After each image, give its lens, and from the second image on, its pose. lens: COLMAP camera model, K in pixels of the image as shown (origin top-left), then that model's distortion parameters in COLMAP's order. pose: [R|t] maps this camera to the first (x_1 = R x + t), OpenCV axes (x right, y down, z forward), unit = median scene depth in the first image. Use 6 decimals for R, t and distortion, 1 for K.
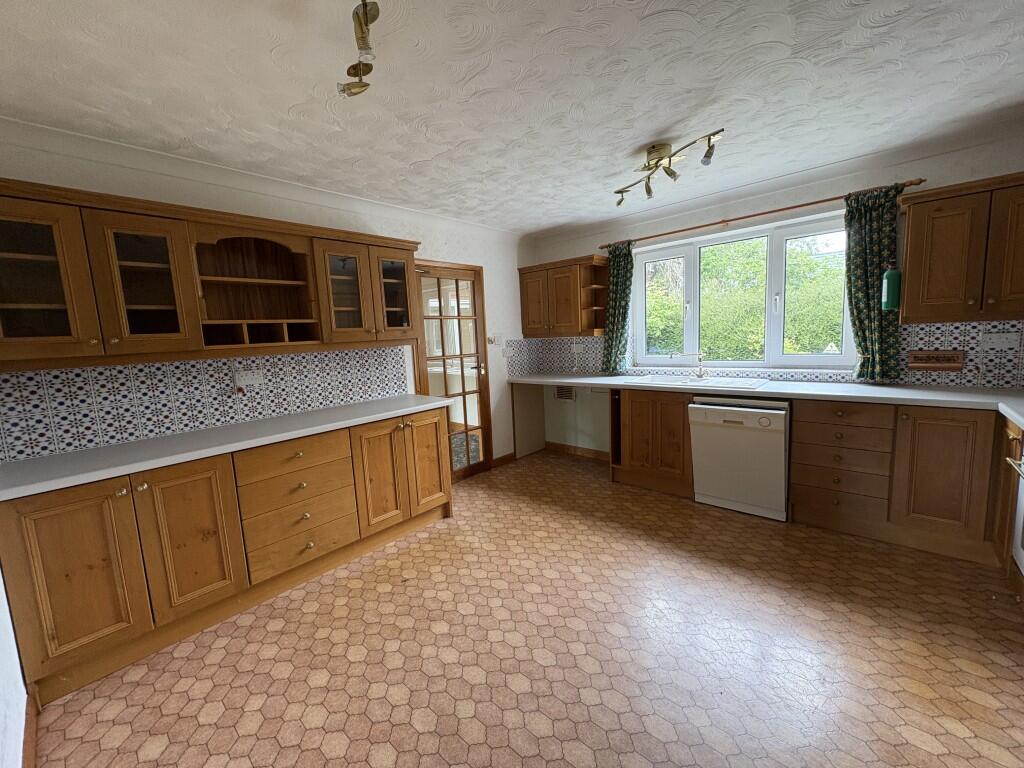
lens RADIAL K [[406.8, 0, 512.8], [0, 406.8, 383.9], [0, 0, 1]] dist [0.012245, 0.000247]
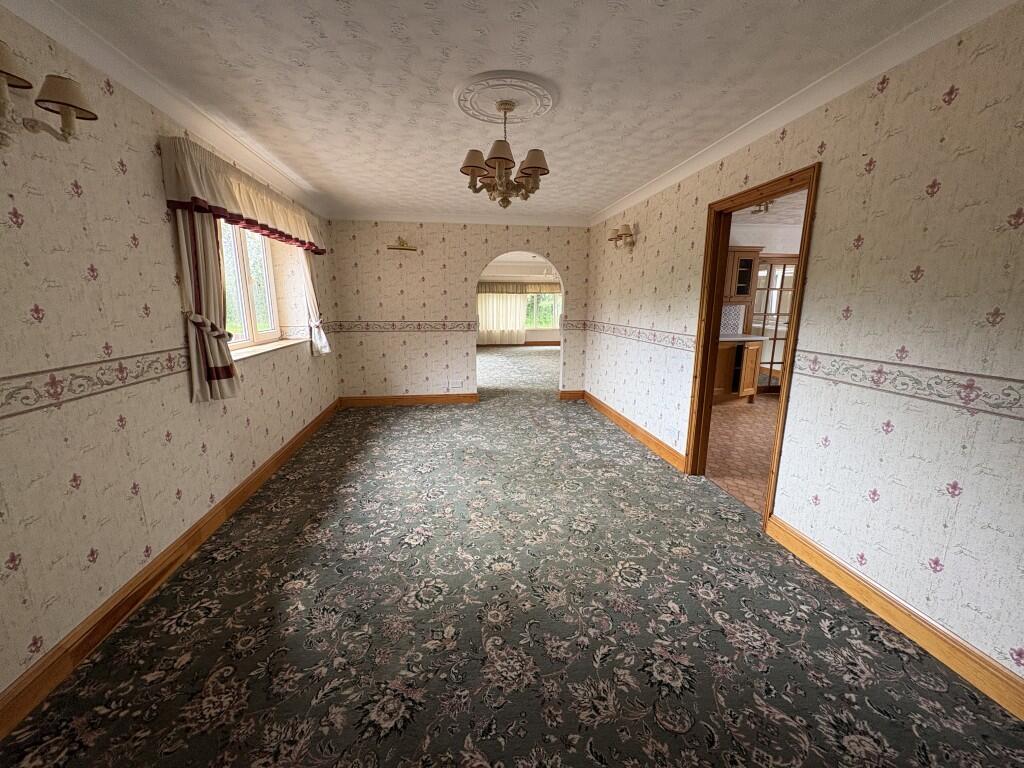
lens RADIAL K [[406.8, 0, 515.6], [0, 406.8, 384.5], [0, 0, 1]] dist [0.012245, 0.000247]
pose [[0.772867, 0.181878, -0.607946, 0.101472], [-0.121482, 0.982733, 0.139565, 0.103754], [0.622832, -0.034010, 0.781616, -0.903139]]
